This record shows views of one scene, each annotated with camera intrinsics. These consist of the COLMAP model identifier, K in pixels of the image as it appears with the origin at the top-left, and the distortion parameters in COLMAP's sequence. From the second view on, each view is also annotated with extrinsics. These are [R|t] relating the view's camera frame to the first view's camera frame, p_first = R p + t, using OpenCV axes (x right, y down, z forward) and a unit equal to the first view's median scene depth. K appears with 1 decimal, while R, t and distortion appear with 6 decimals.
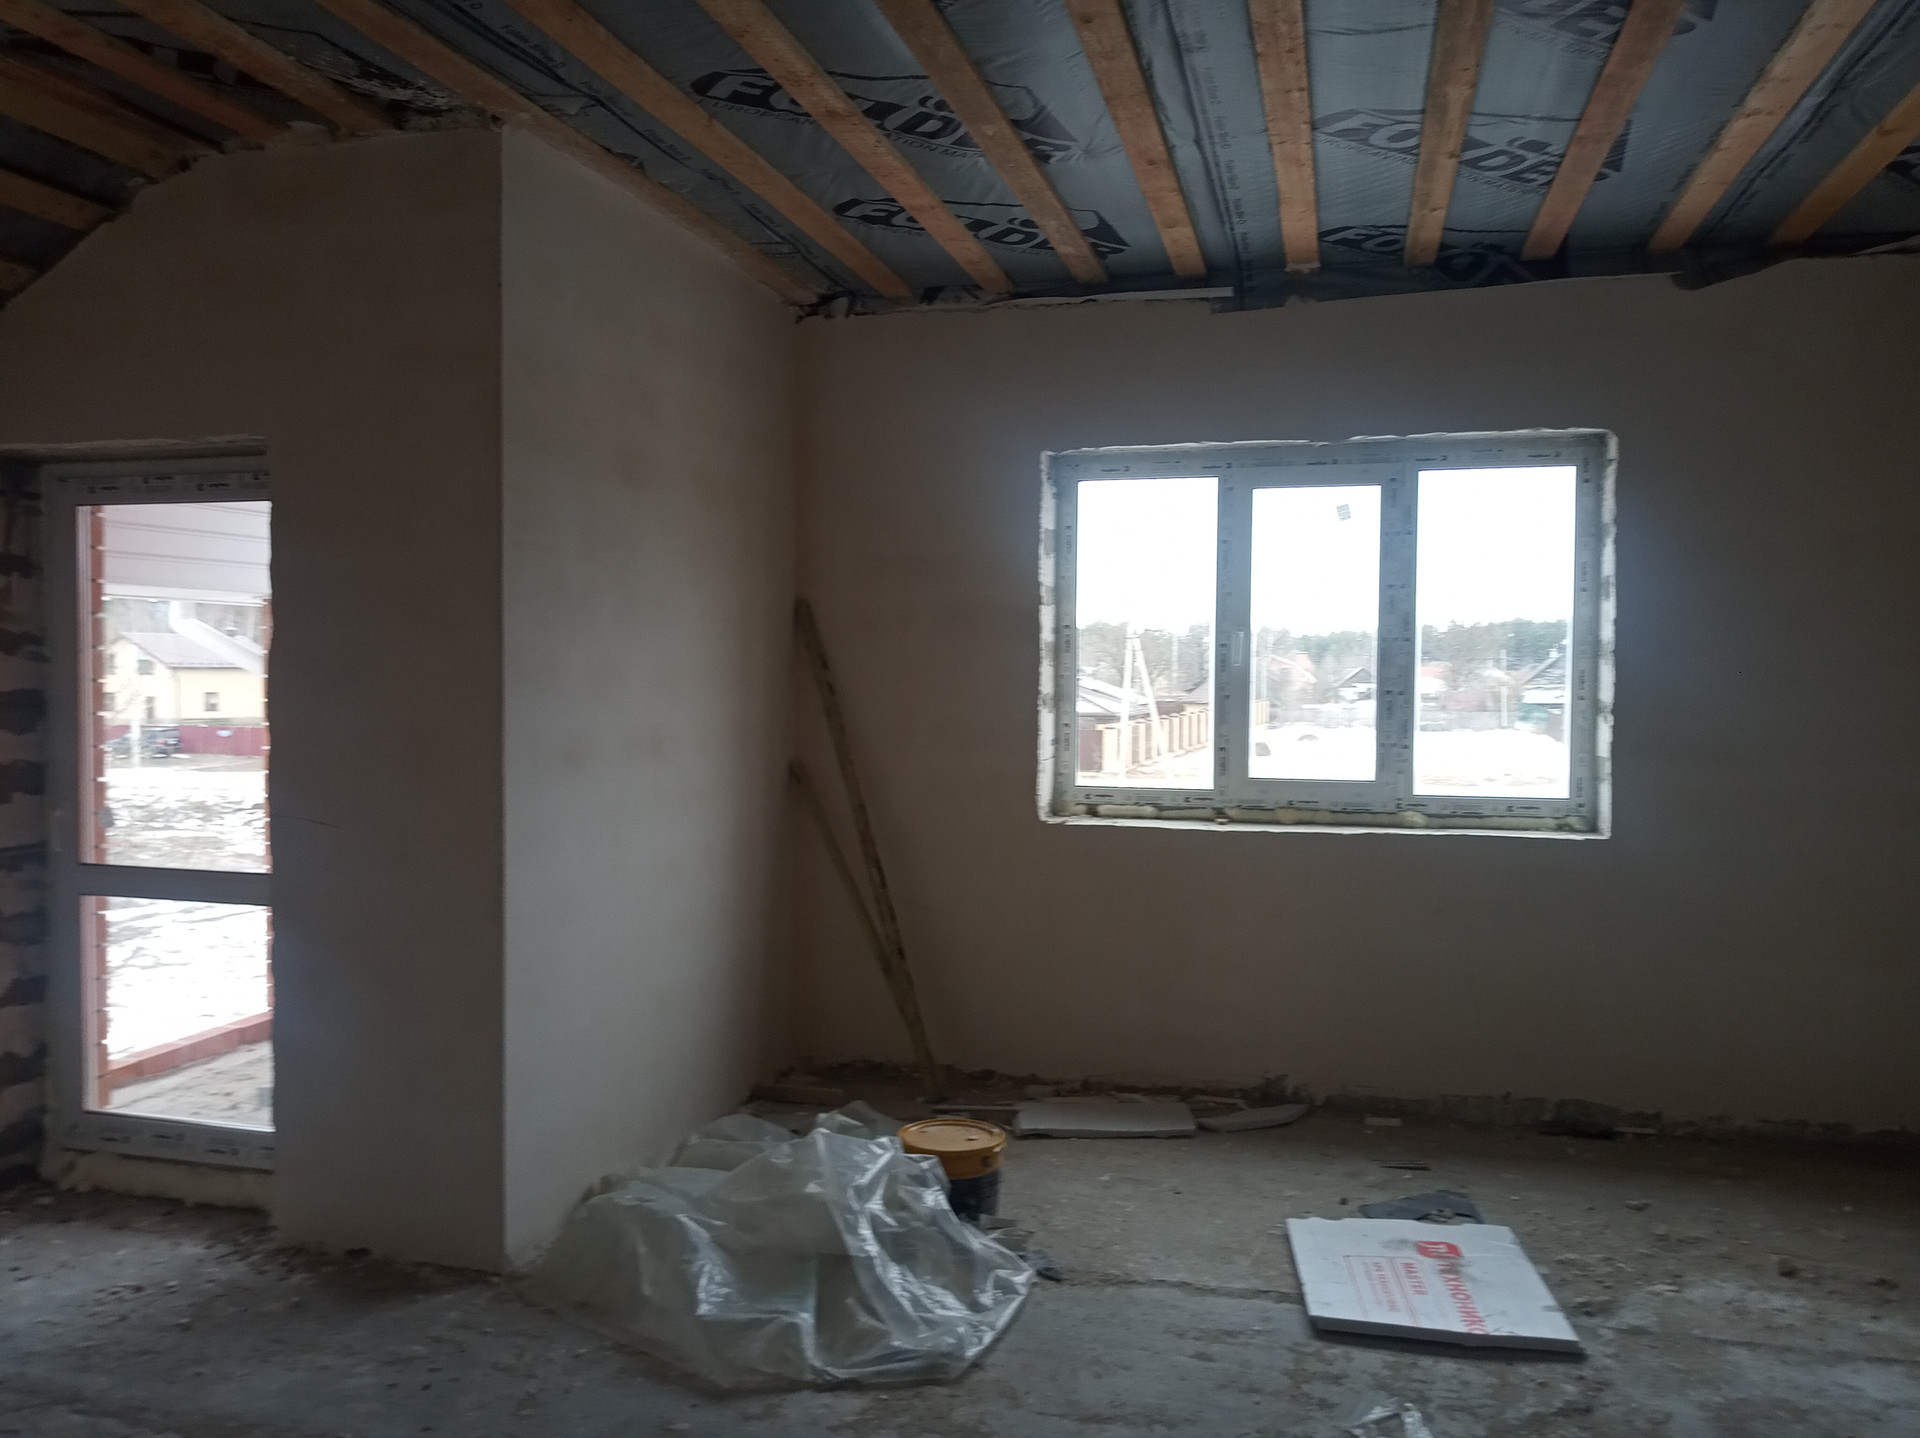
lens RADIAL K [[1543.9, 0, 958.2], [0, 1543.9, 724.7], [0, 0, 1]] dist [0.013529, -0.013689]
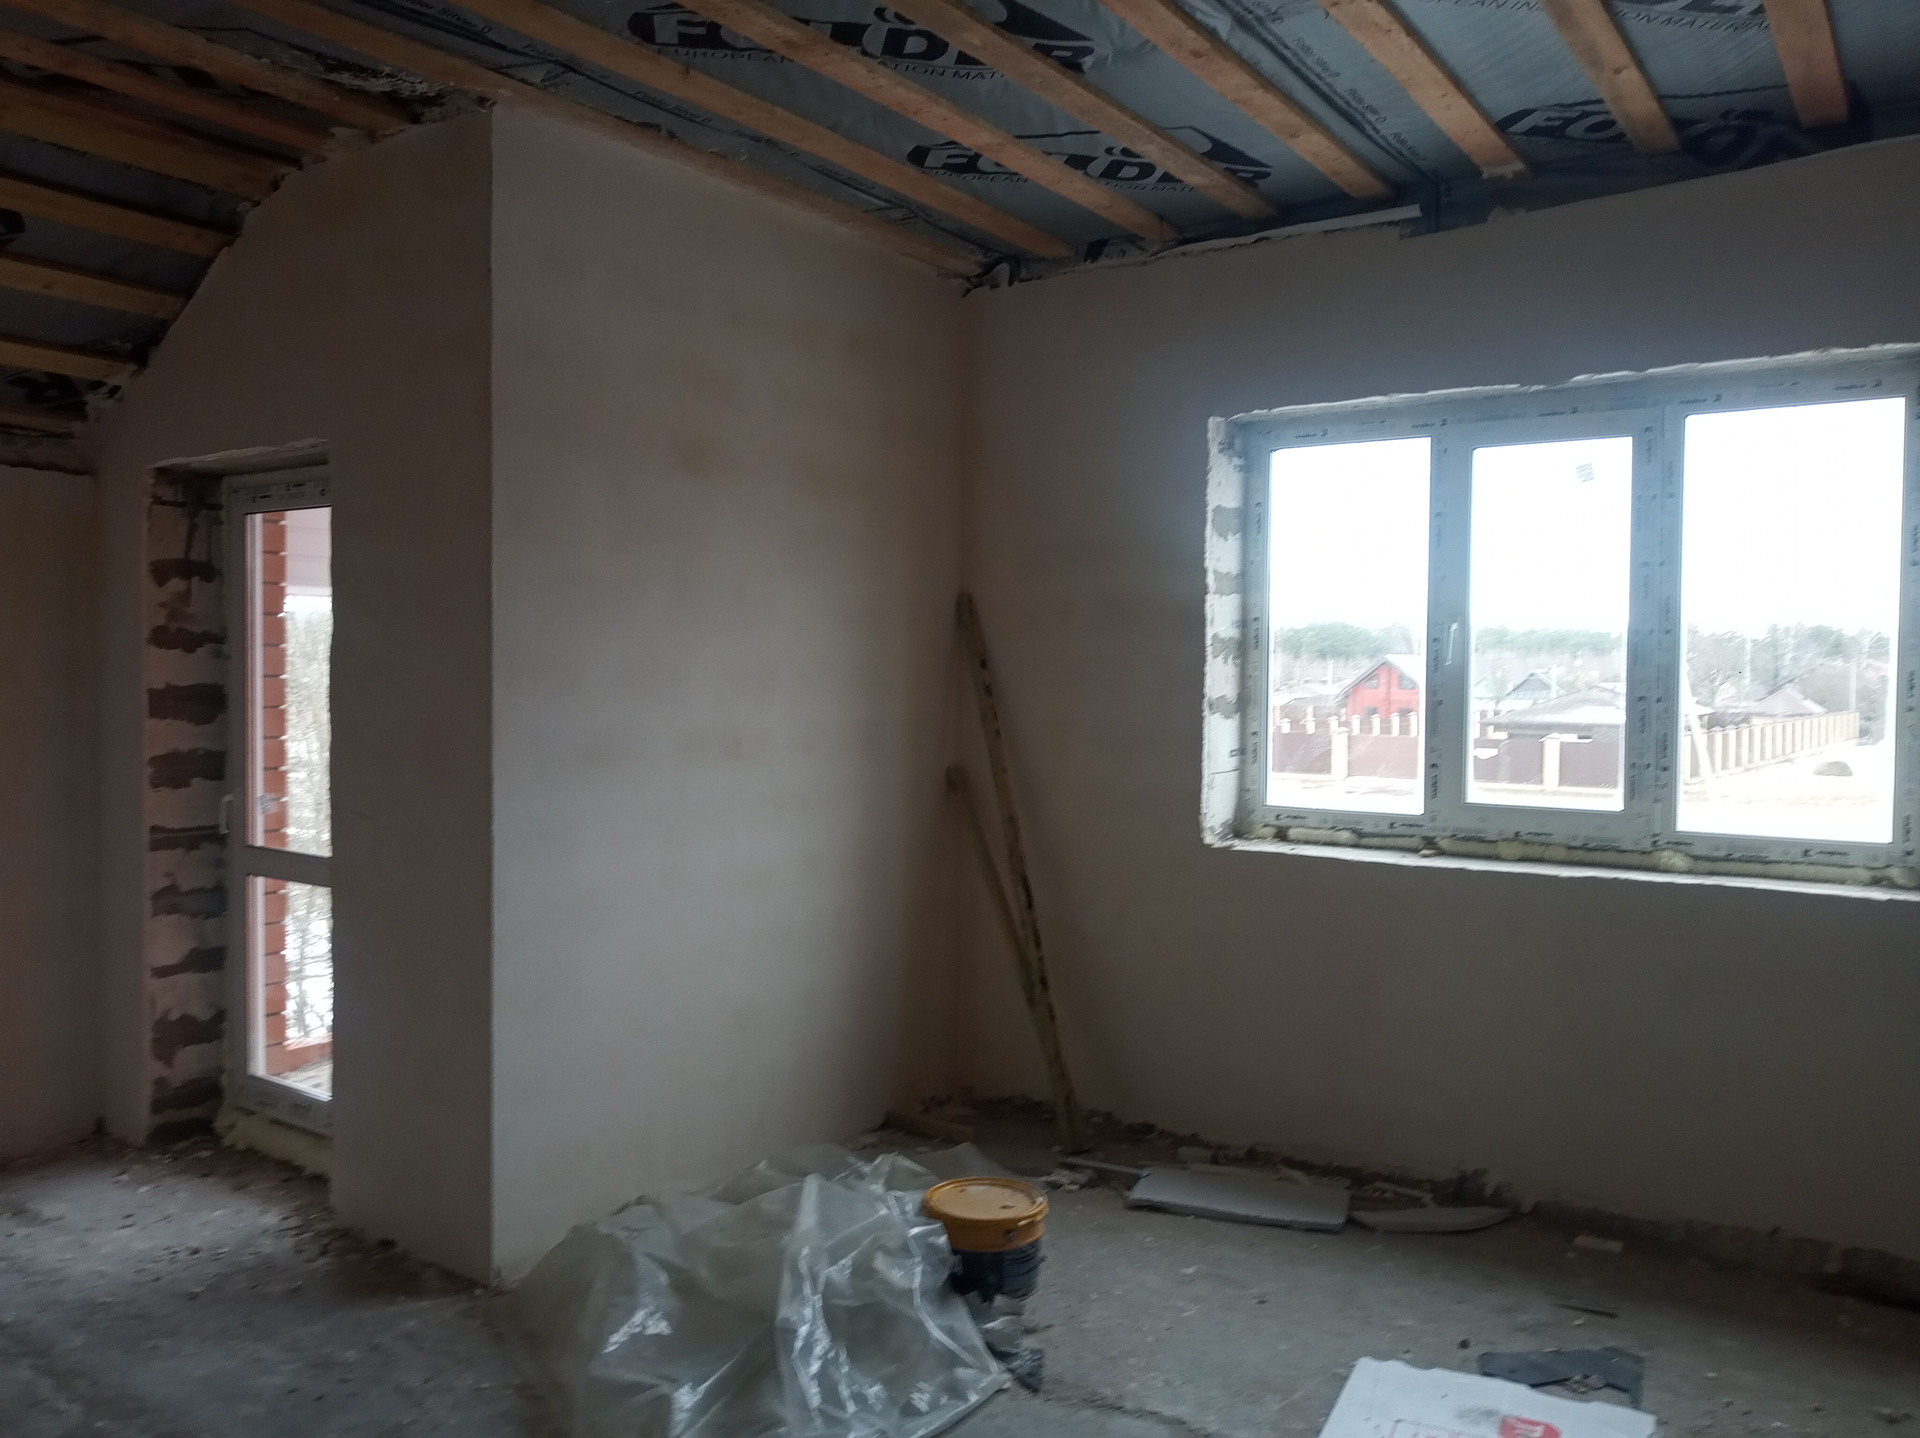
lens RADIAL K [[1529.7, 0, 960.0], [0, 1529.7, 719.0], [0, 0, 1]] dist [-0.000410, 0.003277]
pose [[0.935320, 0.013606, -0.353540, 0.246632], [-0.016234, 0.999858, -0.004470, -0.001589], [0.353429, 0.009921, 0.935409, 0.157838]]
